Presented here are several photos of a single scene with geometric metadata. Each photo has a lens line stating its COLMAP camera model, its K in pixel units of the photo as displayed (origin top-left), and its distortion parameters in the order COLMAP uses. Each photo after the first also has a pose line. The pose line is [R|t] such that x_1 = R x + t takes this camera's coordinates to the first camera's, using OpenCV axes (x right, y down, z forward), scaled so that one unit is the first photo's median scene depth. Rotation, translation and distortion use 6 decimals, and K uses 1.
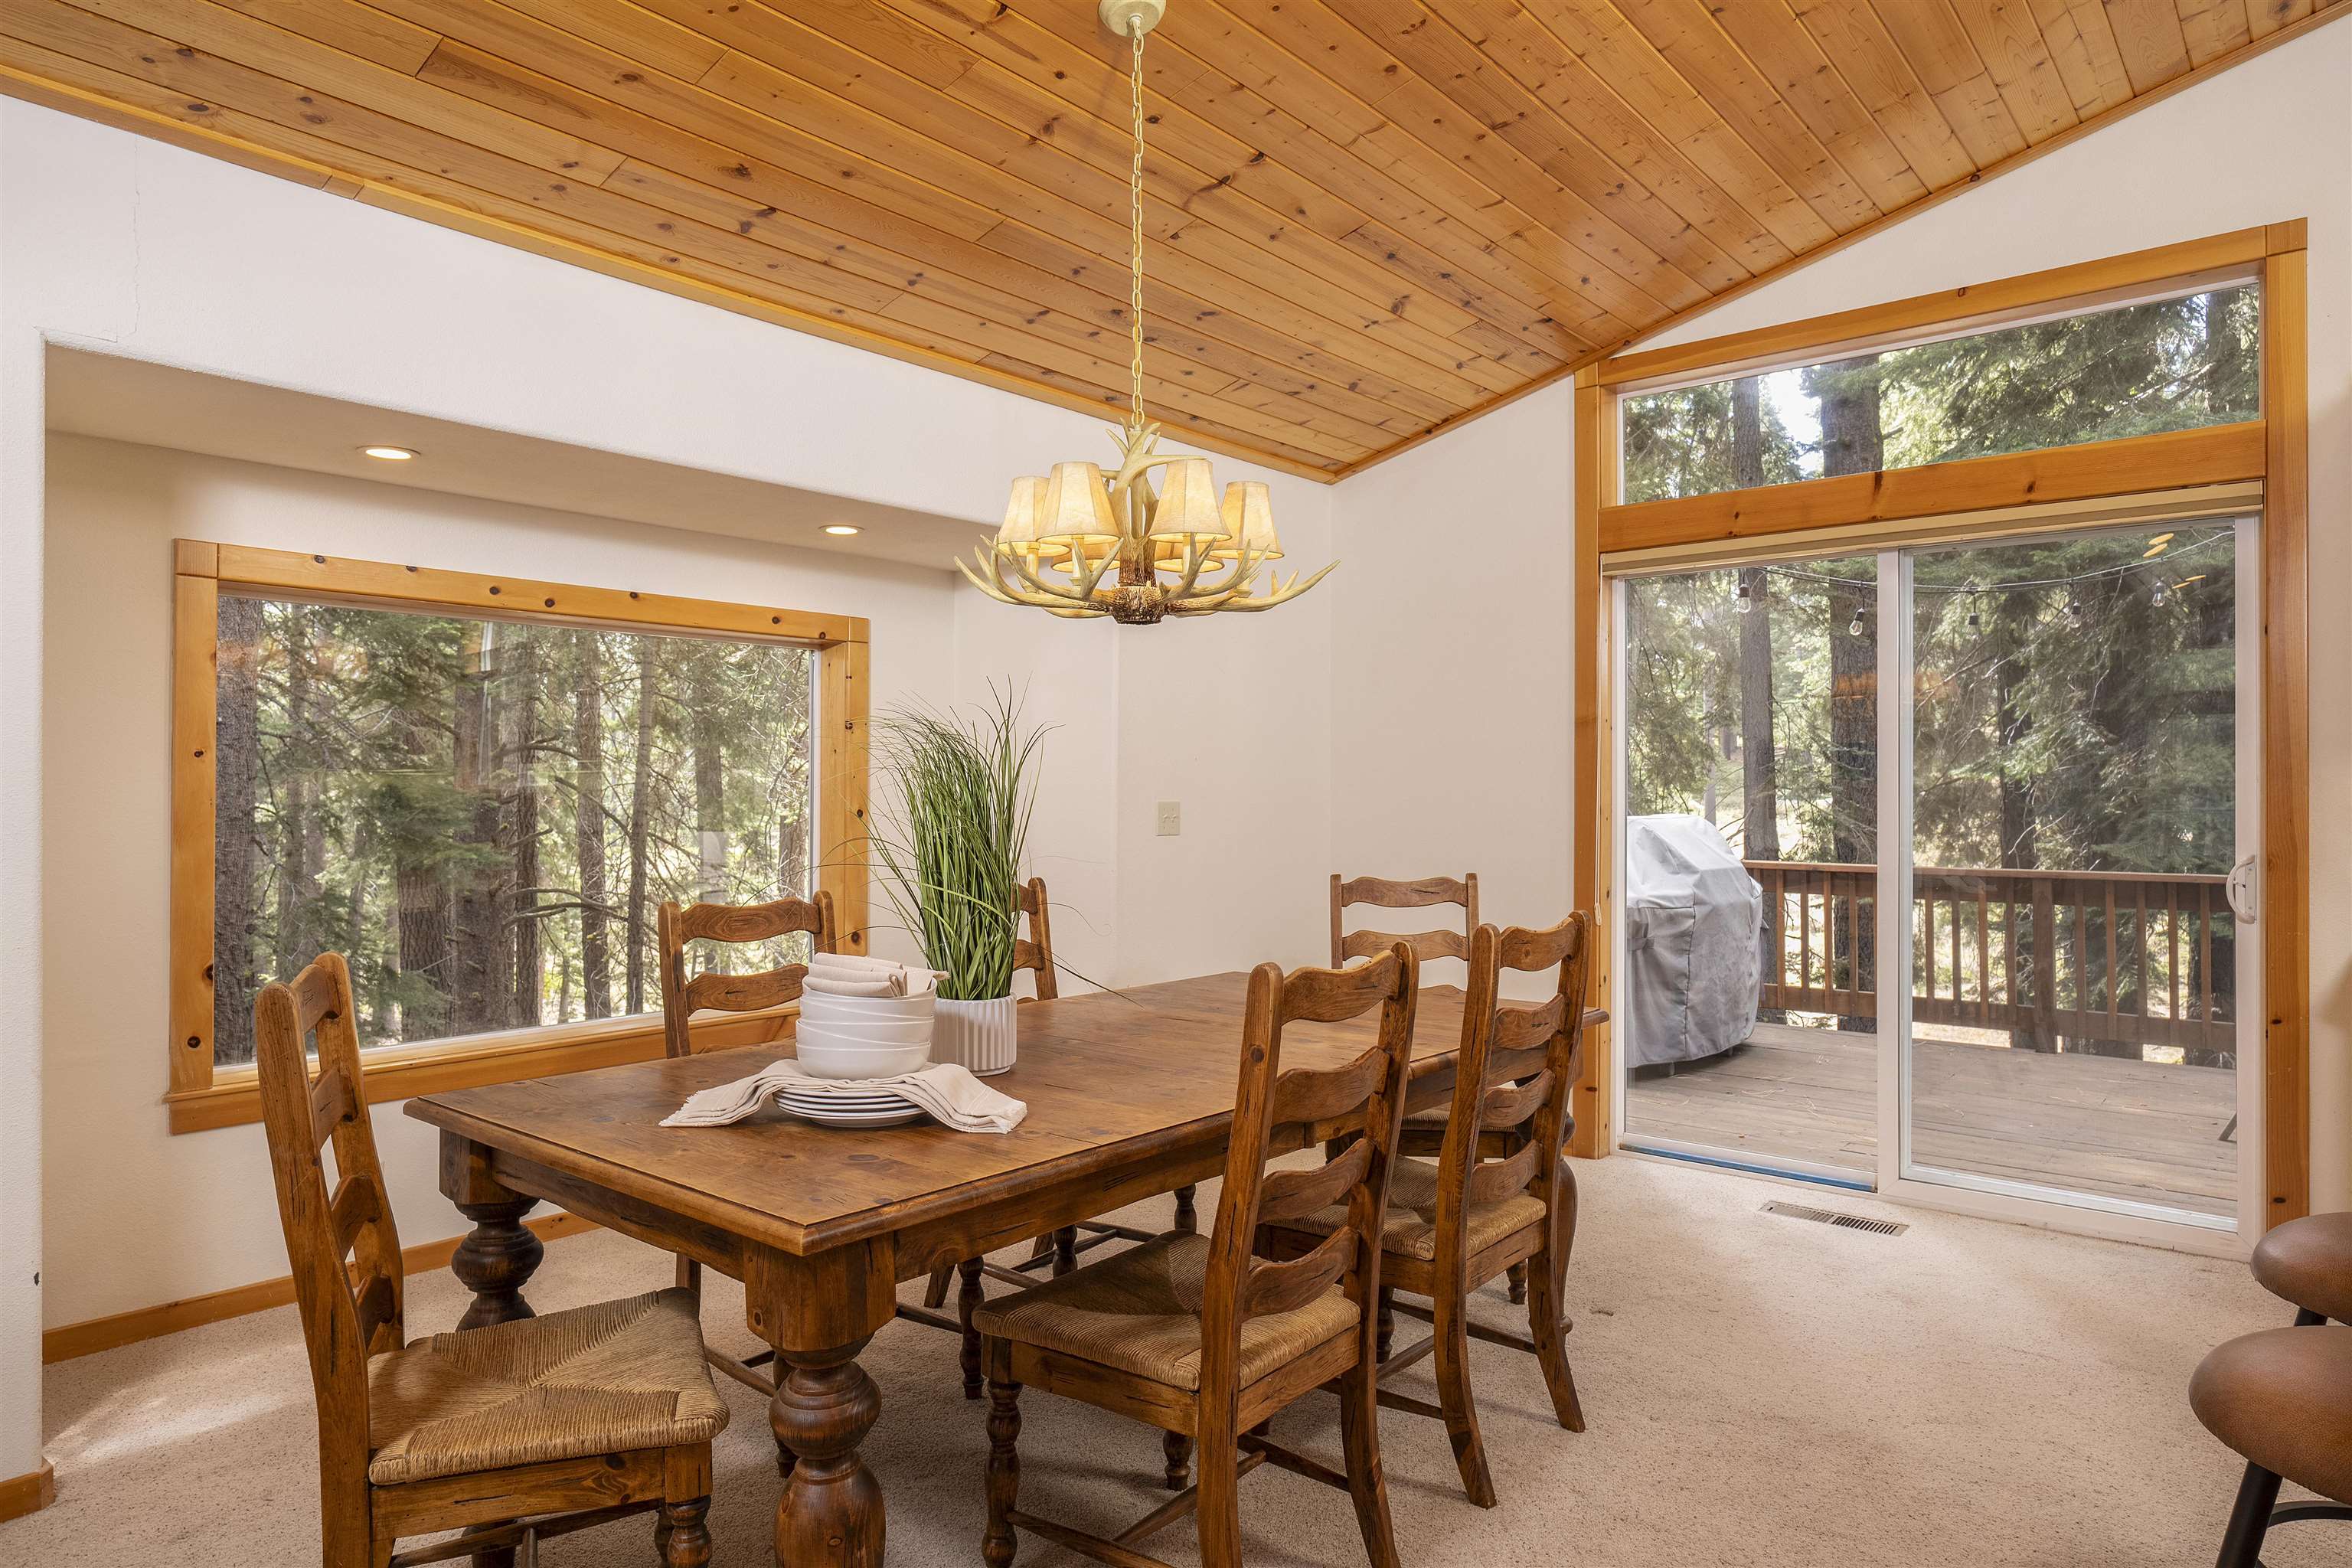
lens RADIAL K [[1466.5, 0, 1176.0], [0, 1466.5, 784.0], [0, 0, 1]] dist [0.002810, -0.000094]
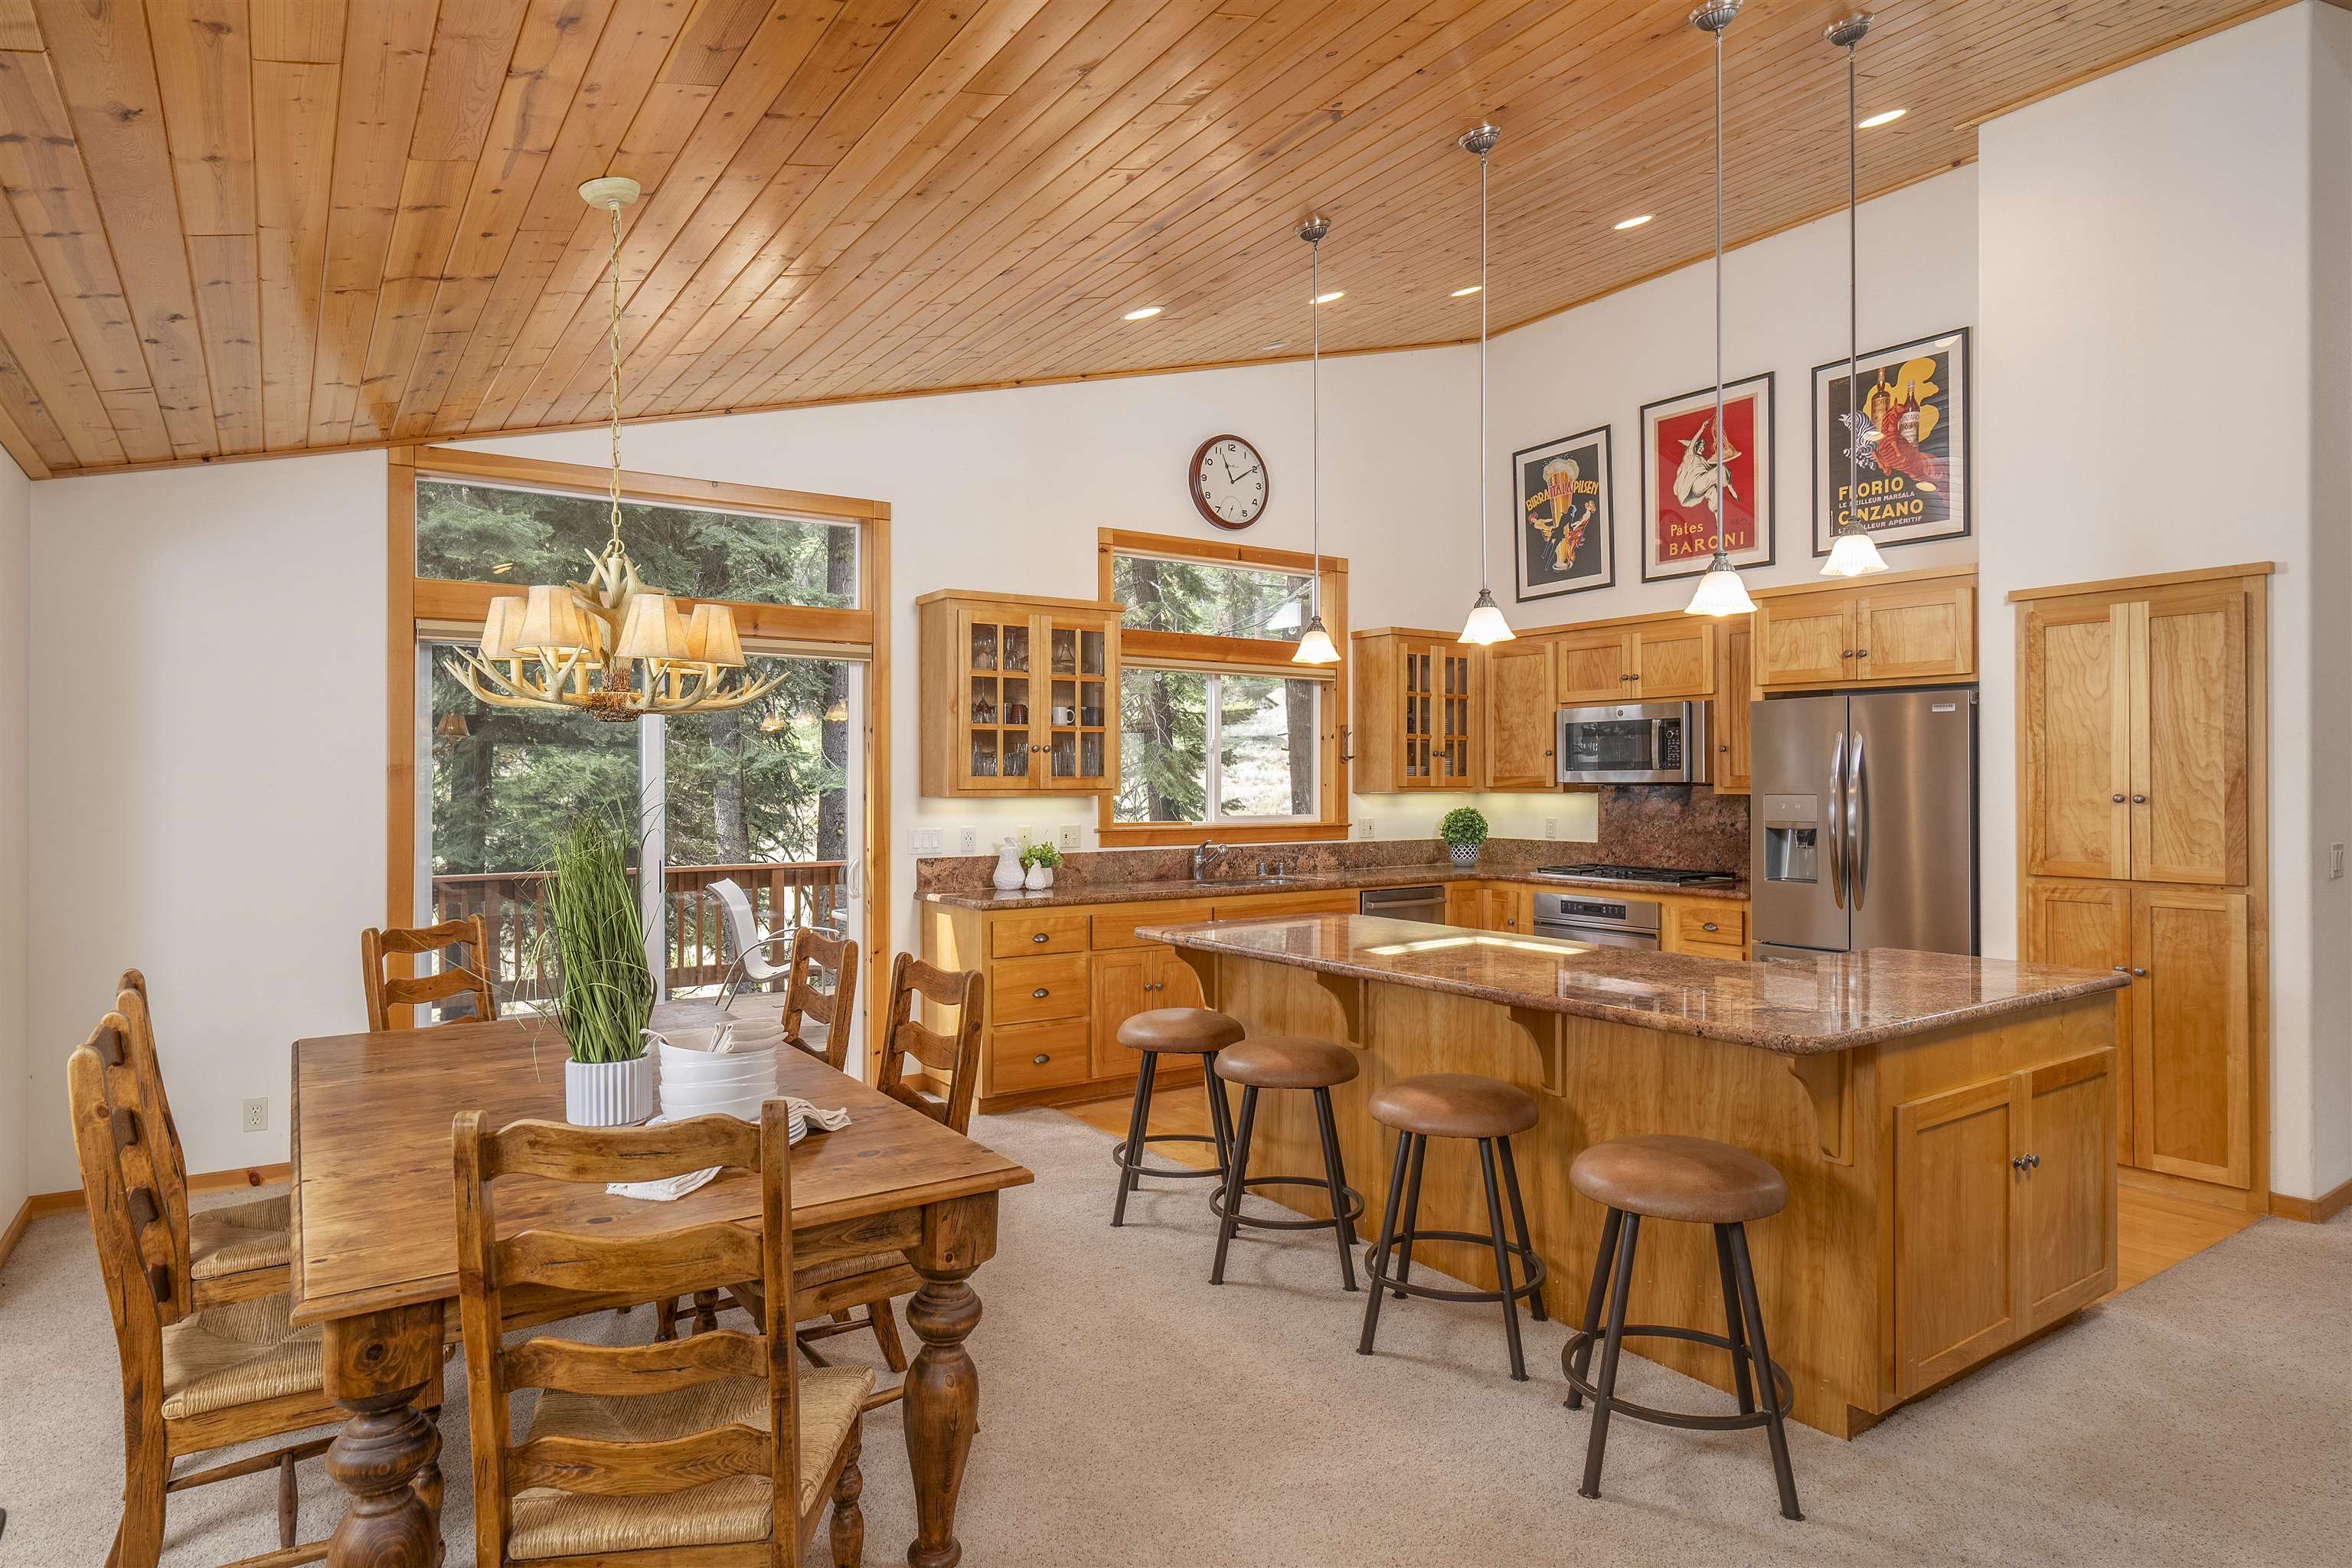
lens RADIAL K [[1309.1, 0, 1191.5], [0, 1309.1, 774.2], [0, 0, 1]] dist [0.000763, 0.002722]
pose [[0.264249, 0.004206, 0.964445, -0.687313], [0.000332, 0.999990, -0.004452, -0.045862], [-0.964454, 0.001497, 0.264245, 0.222279]]
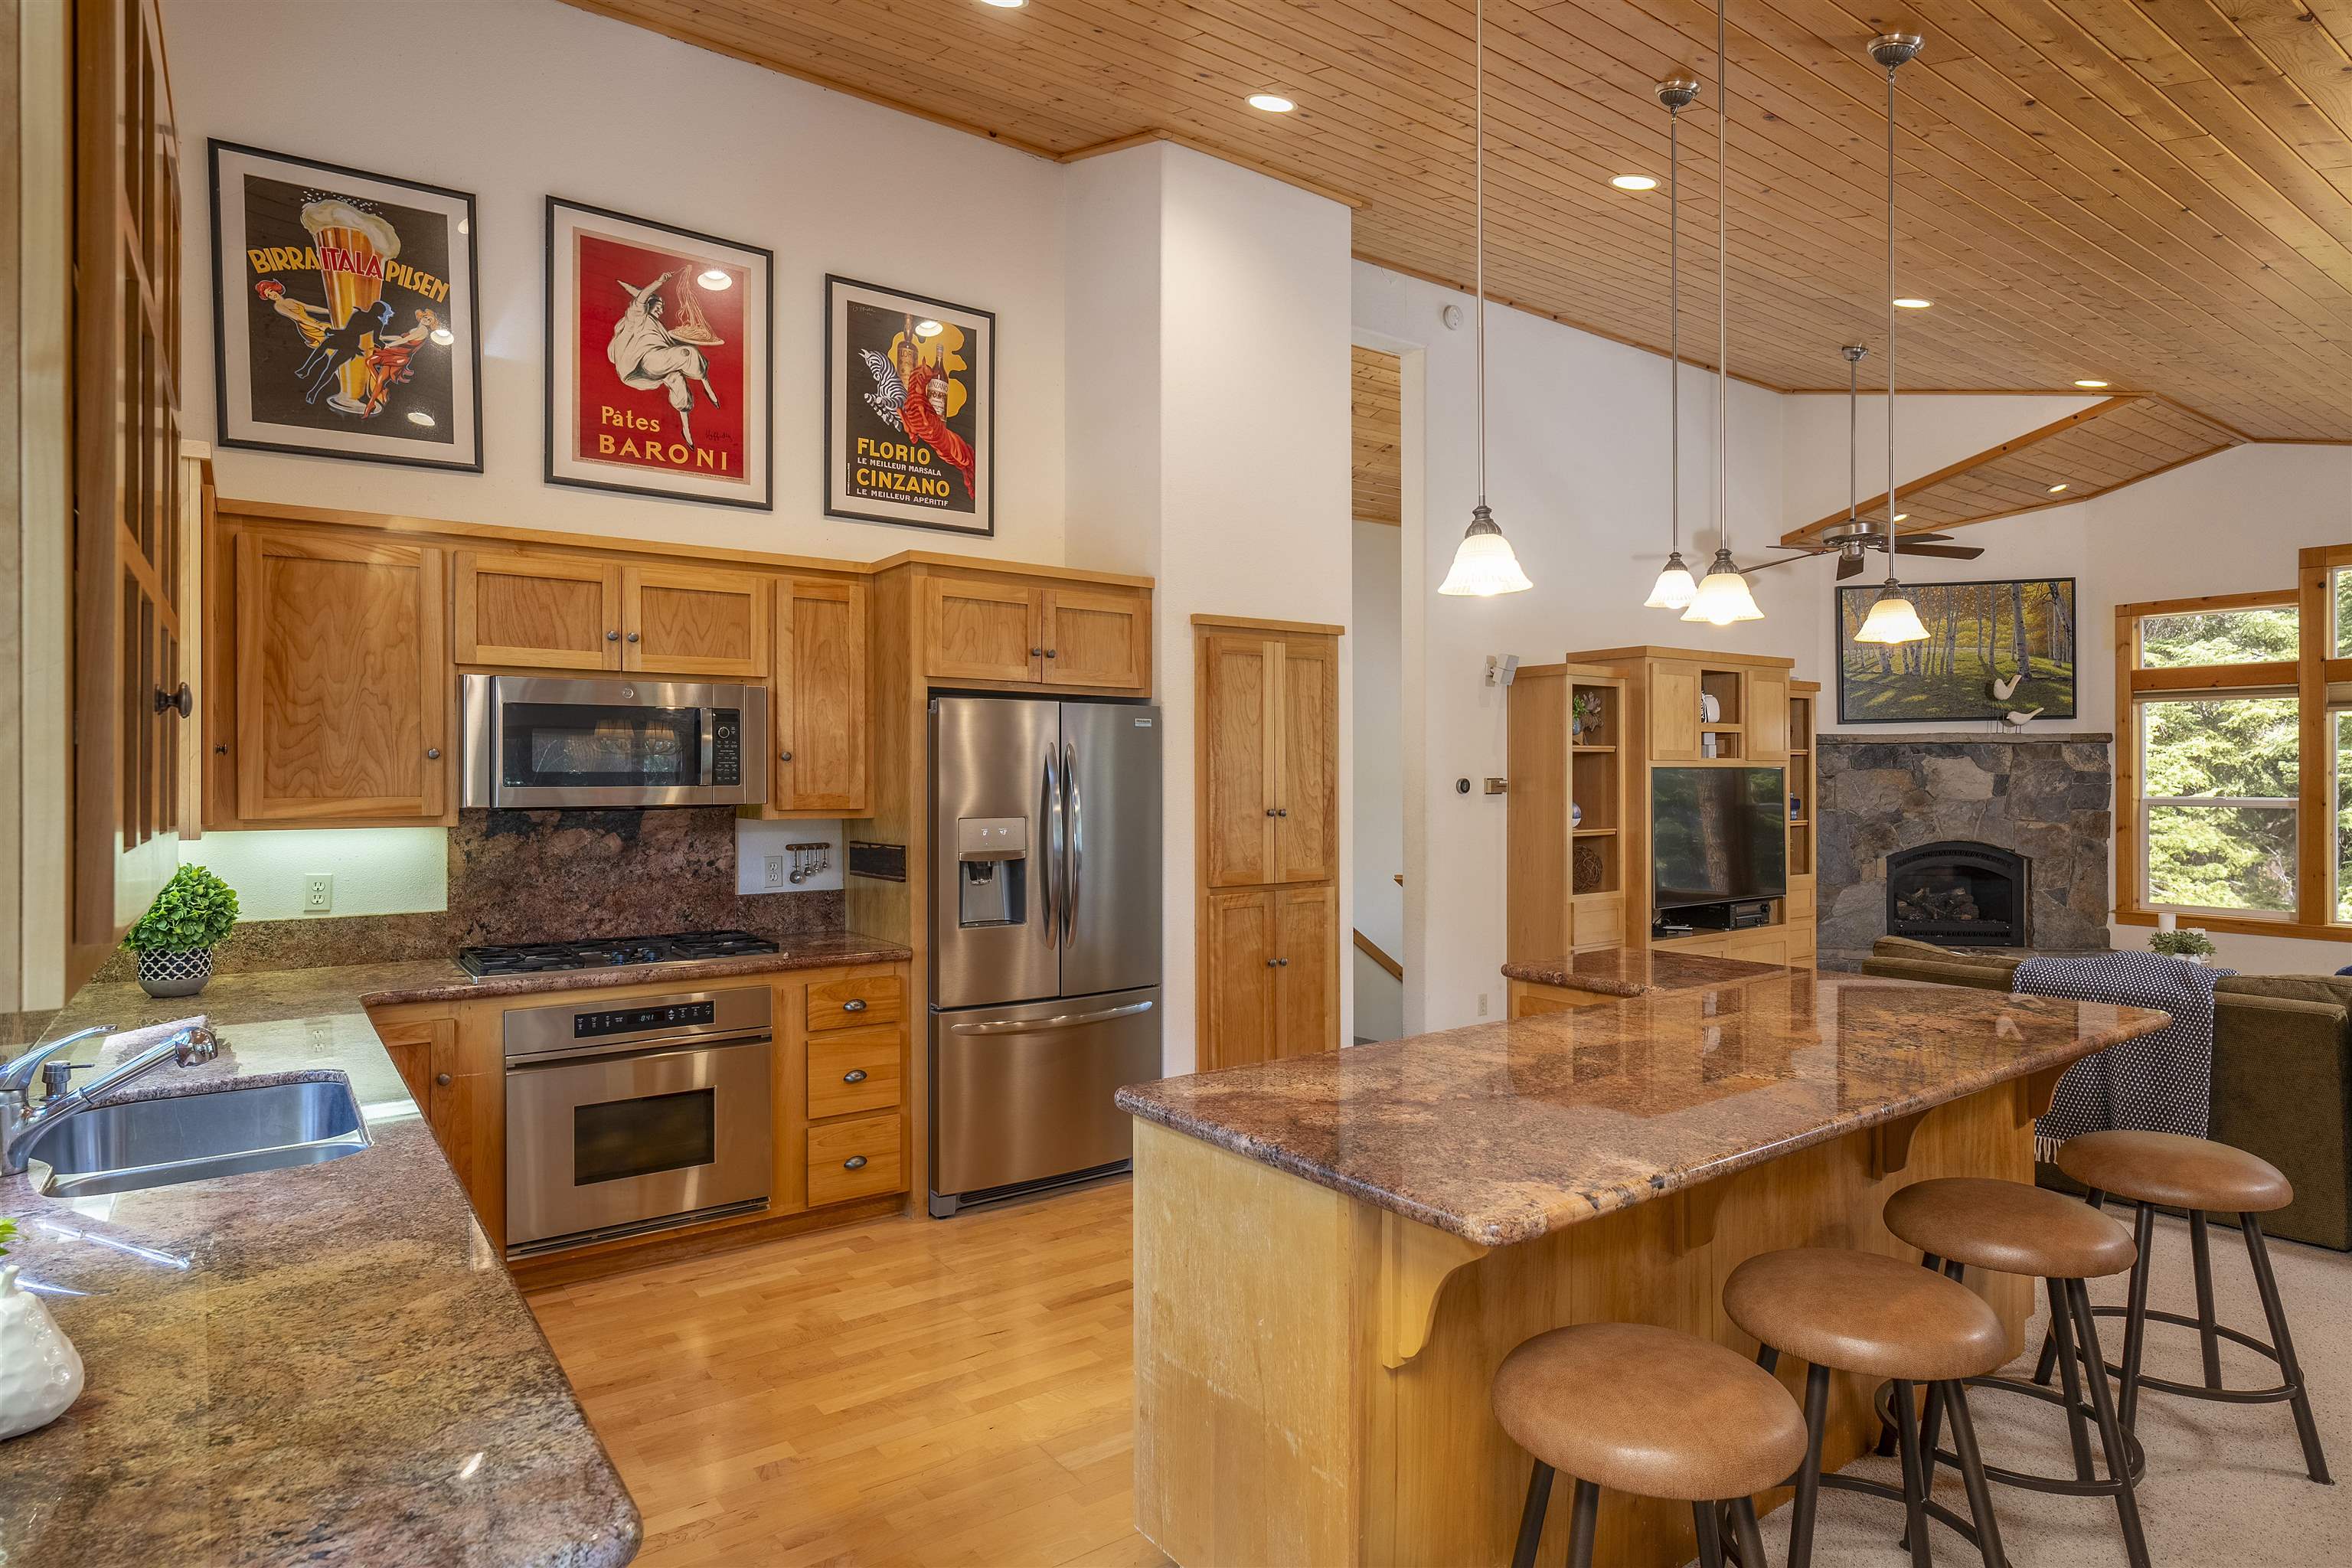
lens RADIAL K [[1285.4, 0, 1178.0], [0, 1285.4, 777.5], [0, 0, 1]] dist [0.000342, 0.000345]
pose [[-0.967449, 0.001689, 0.253062, 0.509682], [0.001411, 0.999998, -0.001277, -0.064946], [-0.253064, -0.000878, -0.967449, 1.087402]]
